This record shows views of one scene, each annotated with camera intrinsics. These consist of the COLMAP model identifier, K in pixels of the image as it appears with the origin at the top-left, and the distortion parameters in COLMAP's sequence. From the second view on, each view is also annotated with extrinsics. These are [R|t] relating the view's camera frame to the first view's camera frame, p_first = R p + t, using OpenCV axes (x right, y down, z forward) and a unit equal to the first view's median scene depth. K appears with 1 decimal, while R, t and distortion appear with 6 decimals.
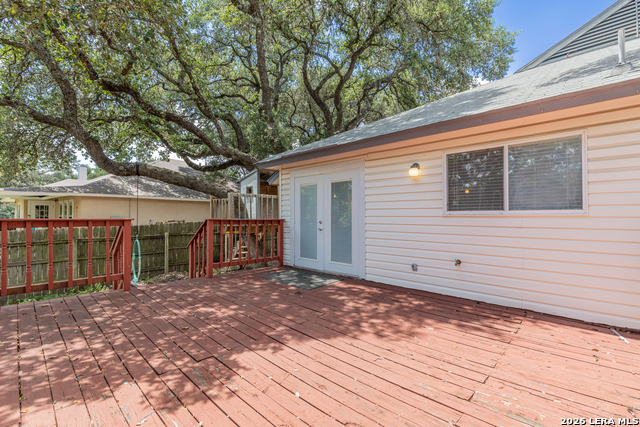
lens RADIAL K [[287.6, 0, 320.6], [0, 287.6, 212.9], [0, 0, 1]] dist [0.005853, -0.002274]
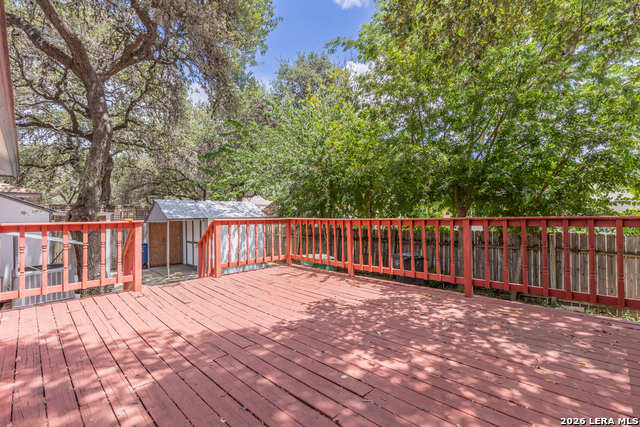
lens RADIAL K [[287.6, 0, 319.3], [0, 287.6, 213.4], [0, 0, 1]] dist [0.005853, -0.002274]
pose [[-0.999959, 0.001971, 0.008892, -0.282741], [0.001890, 0.999956, -0.009162, 0.016794], [-0.008909, -0.009145, -0.999918, 1.925489]]
